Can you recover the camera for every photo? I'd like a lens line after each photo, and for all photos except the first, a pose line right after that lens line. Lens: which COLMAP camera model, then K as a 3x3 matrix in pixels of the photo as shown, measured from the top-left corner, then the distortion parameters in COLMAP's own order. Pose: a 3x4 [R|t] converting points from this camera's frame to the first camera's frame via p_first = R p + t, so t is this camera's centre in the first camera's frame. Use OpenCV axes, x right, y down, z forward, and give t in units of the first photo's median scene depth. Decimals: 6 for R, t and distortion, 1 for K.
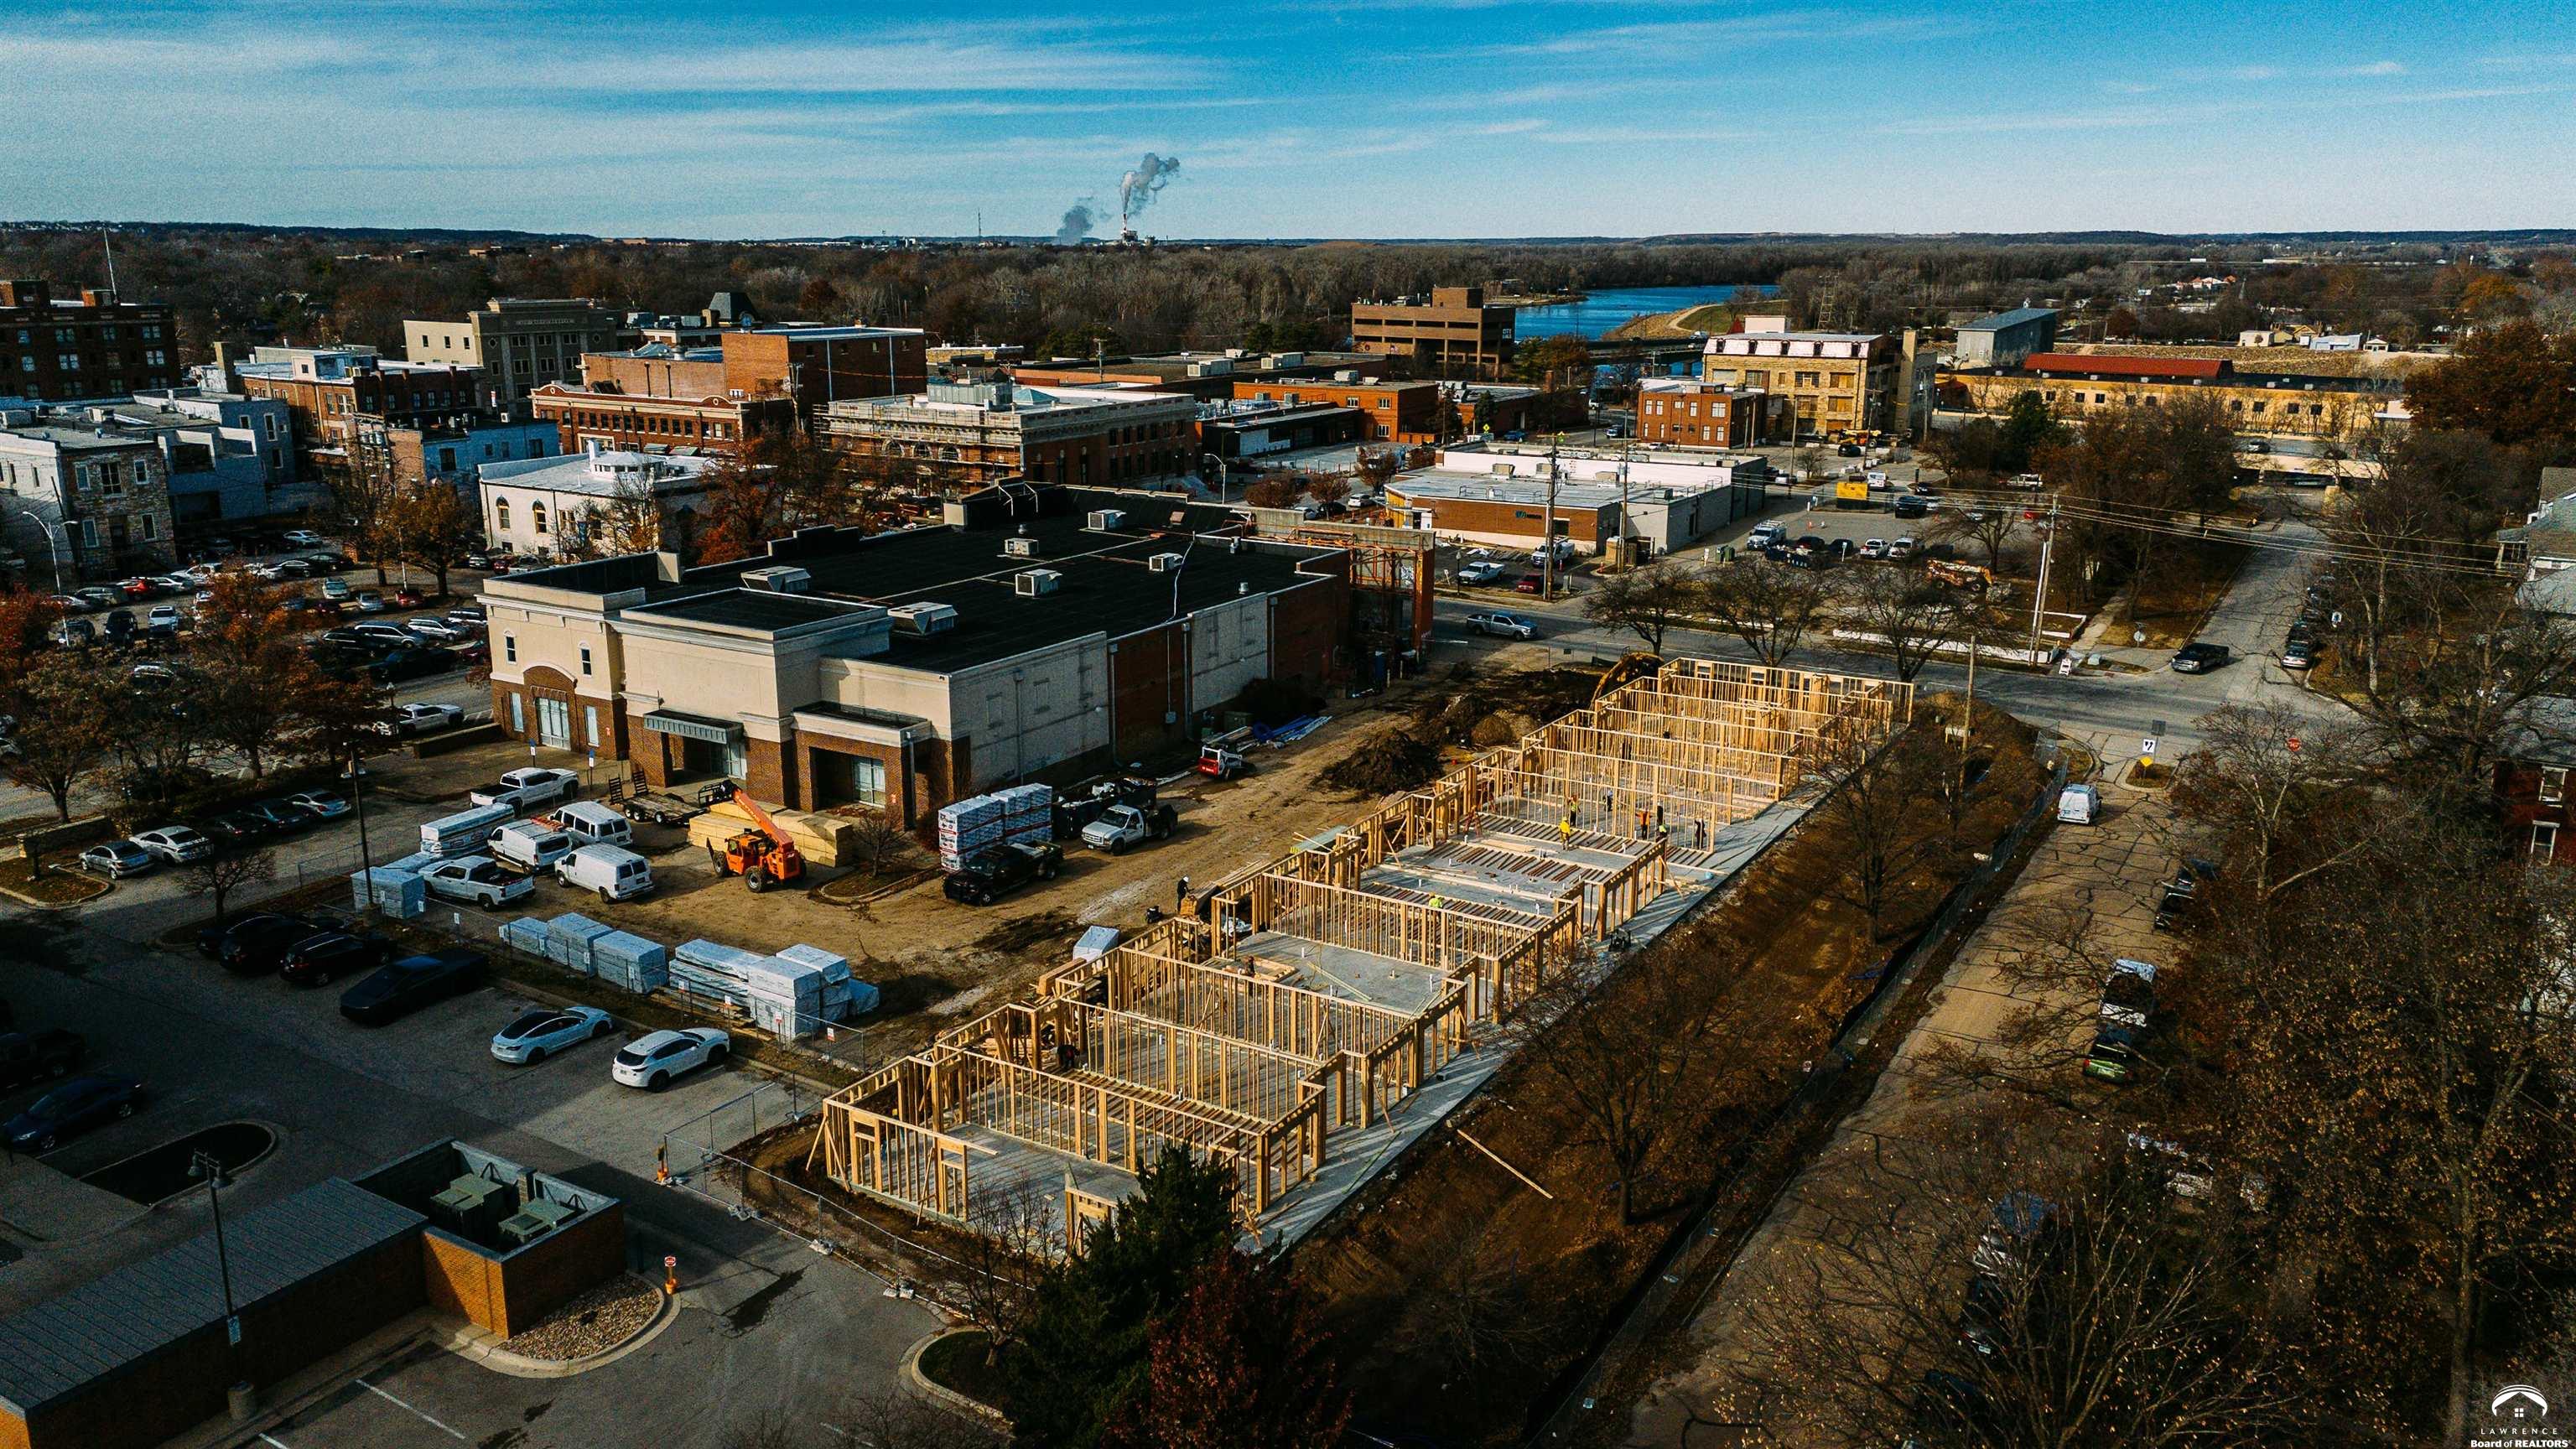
lens RADIAL K [[1881.8, 0, 1288.0], [0, 1881.8, 724.5], [0, 0, 1]] dist [0.064818, -0.039727]
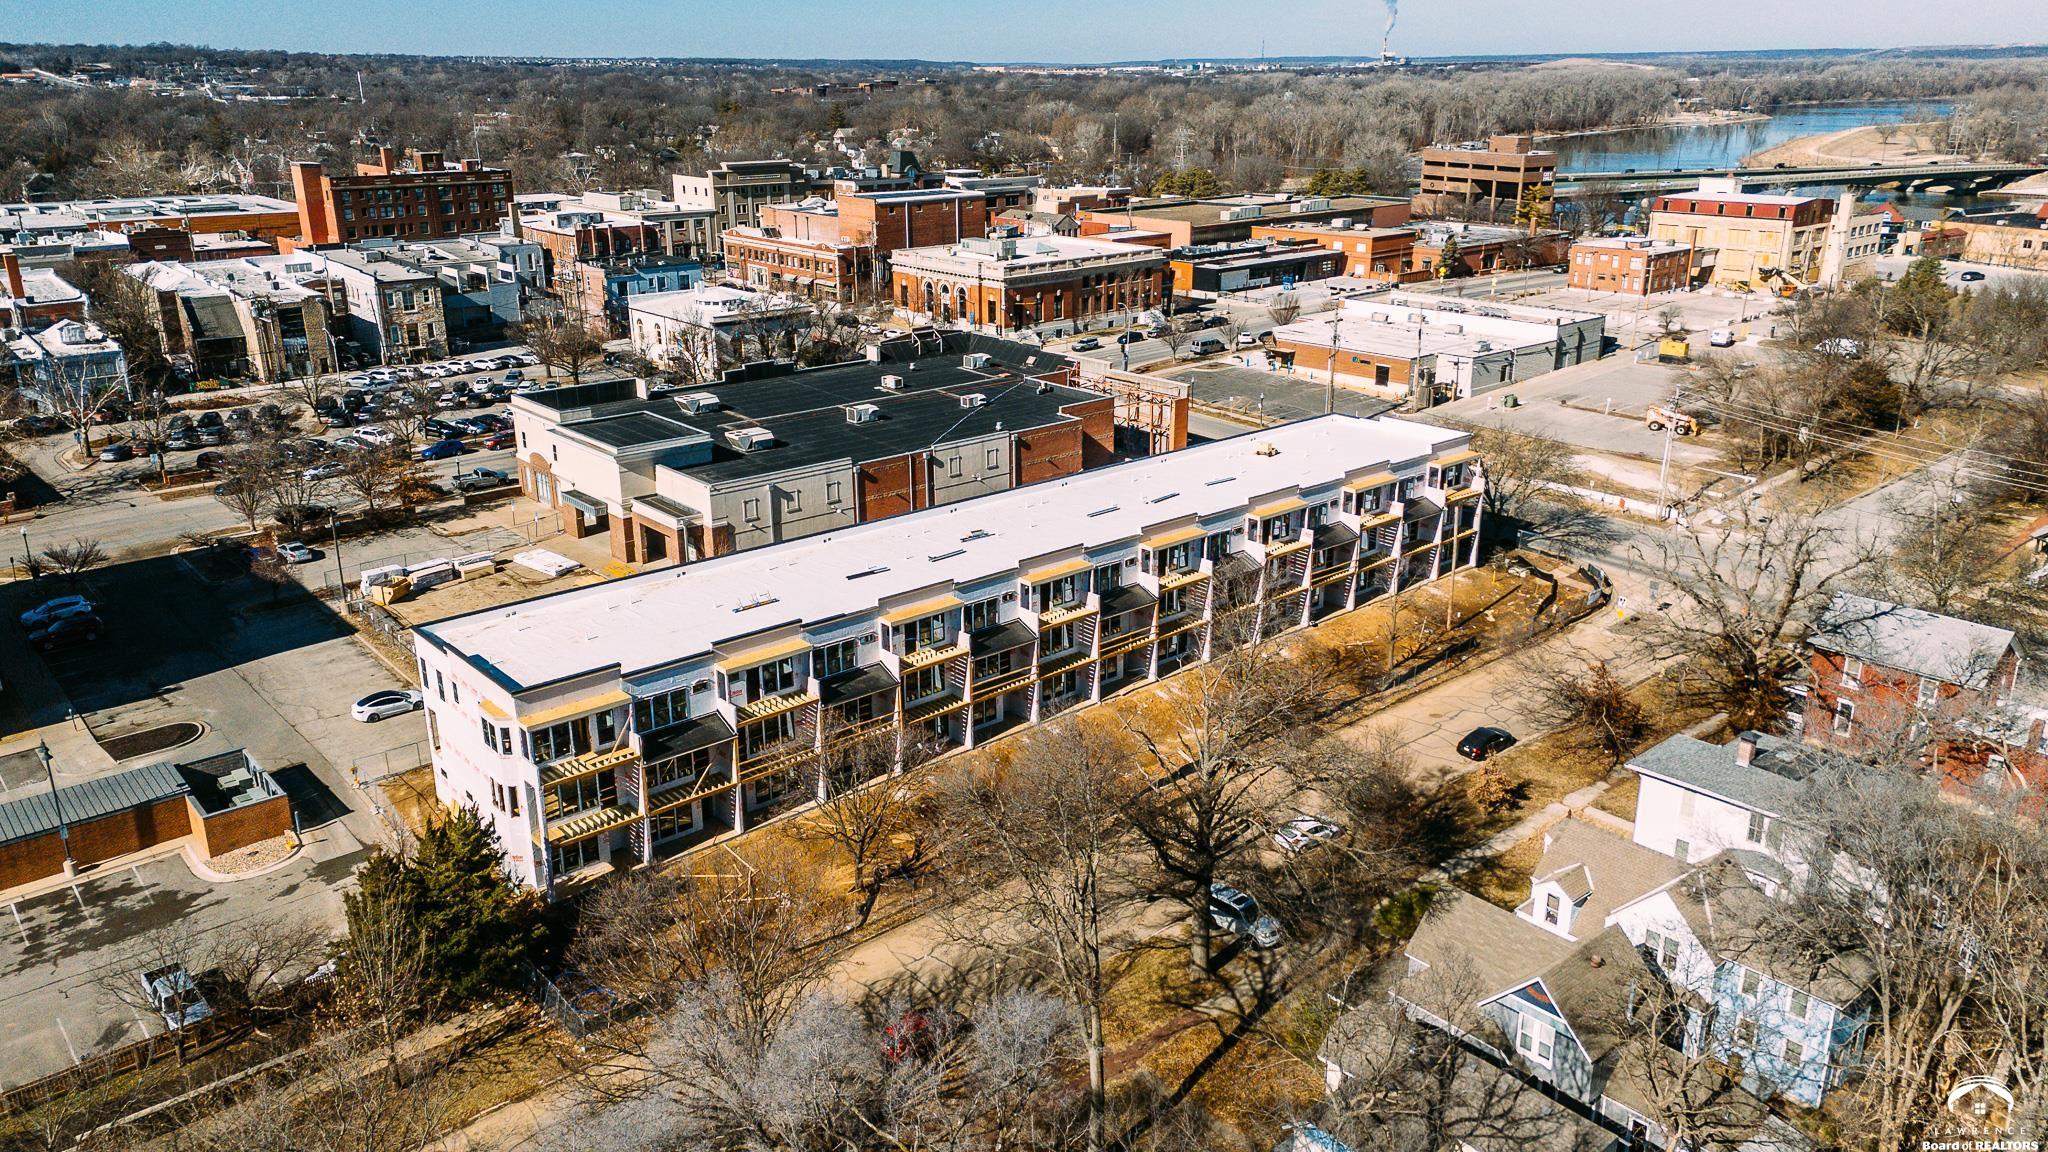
lens RADIAL K [[1496.1, 0, 1024.0], [0, 1496.1, 576.0], [0, 0, 1]] dist [0.064818, -0.039727]
pose [[0.951358, 0.093382, -0.293594, 0.209416], [-0.069537, 0.993451, 0.090658, -0.040037], [0.300137, -0.065833, 0.951622, -0.045501]]
